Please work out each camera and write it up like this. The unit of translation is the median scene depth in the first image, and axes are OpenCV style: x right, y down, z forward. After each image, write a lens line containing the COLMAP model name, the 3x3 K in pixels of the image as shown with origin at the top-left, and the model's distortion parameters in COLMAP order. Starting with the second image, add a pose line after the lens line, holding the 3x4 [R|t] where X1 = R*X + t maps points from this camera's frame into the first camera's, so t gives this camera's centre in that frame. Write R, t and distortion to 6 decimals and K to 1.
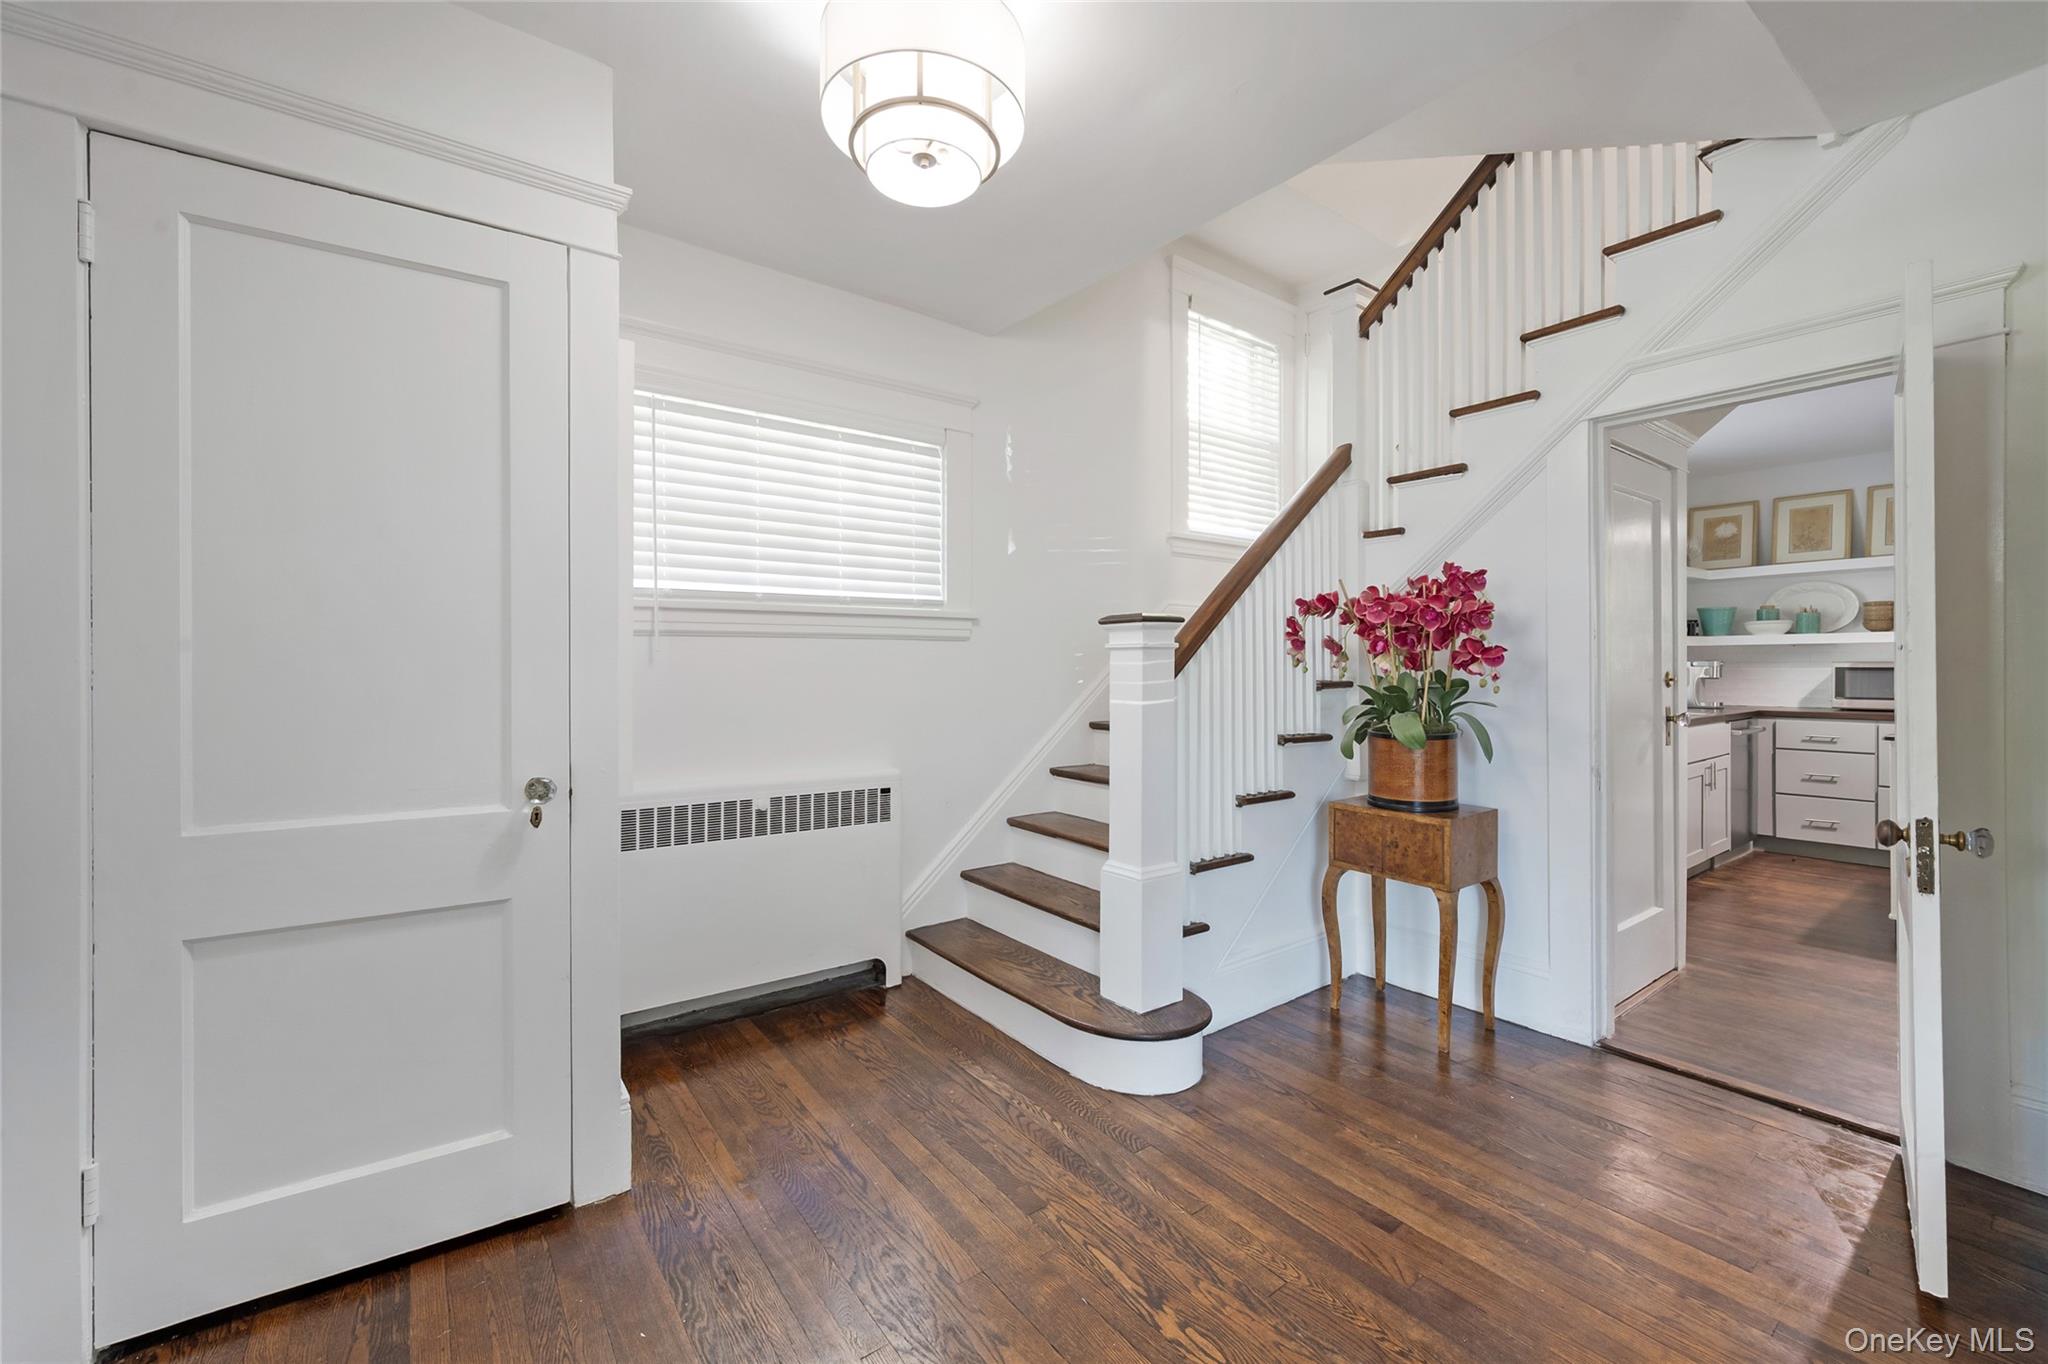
lens RADIAL K [[815.7, 0, 1031.4], [0, 815.7, 669.9], [0, 0, 1]] dist [0.002981, 0.000270]
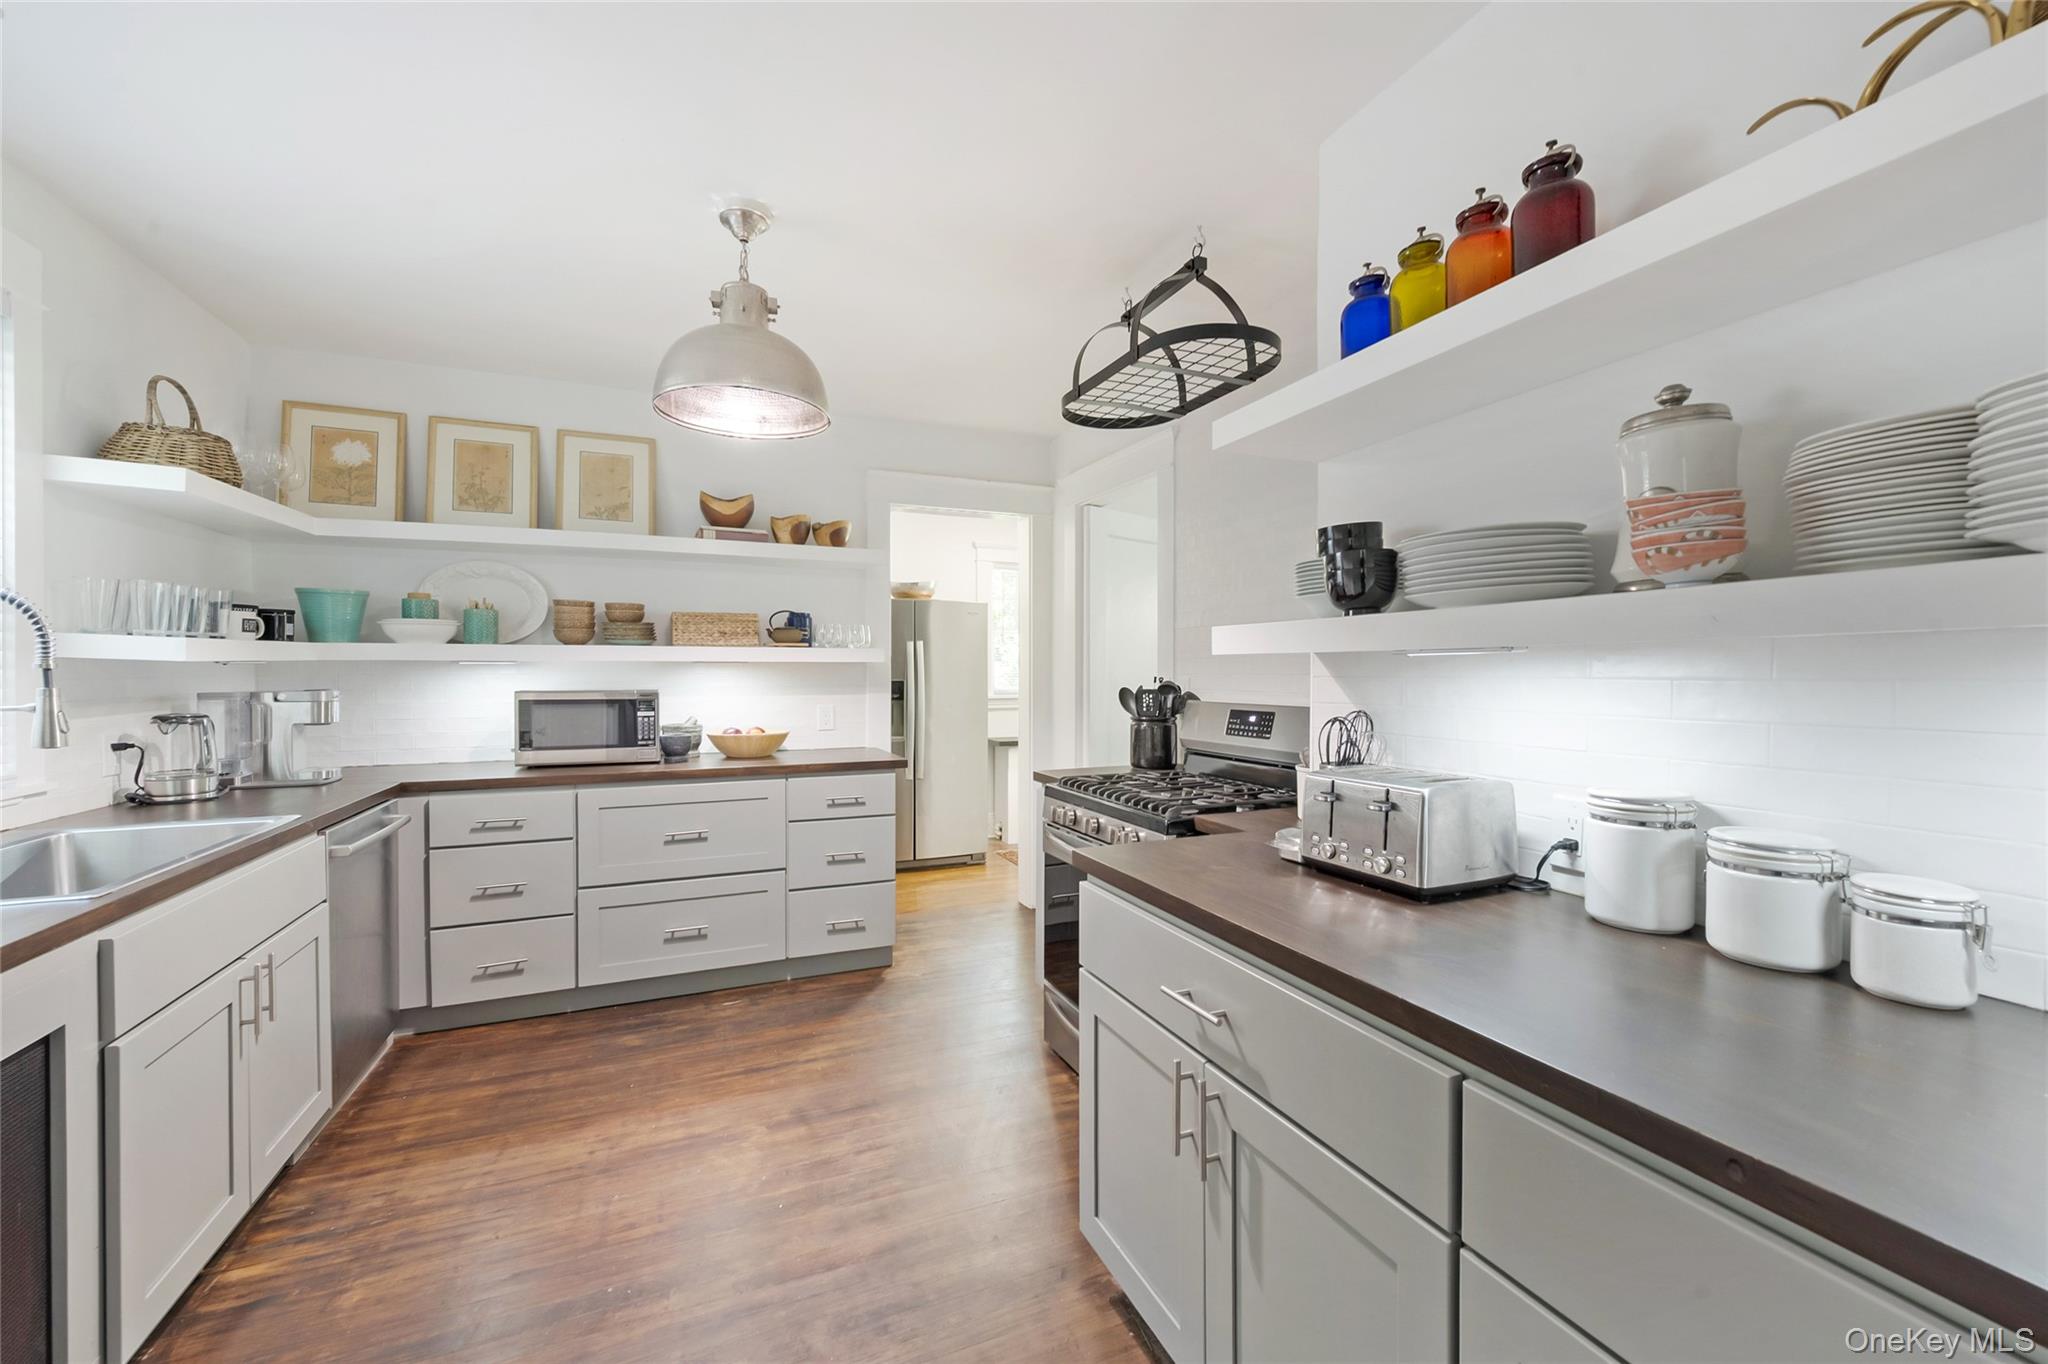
lens RADIAL K [[815.7, 0, 1031.9], [0, 815.7, 677.9], [0, 0, 1]] dist [0.002981, 0.000270]
pose [[0.223226, -0.004827, 0.974755, 0.439057], [0.001685, 0.999988, 0.004566, -0.020907], [-0.974765, 0.000623, 0.223232, 0.454791]]
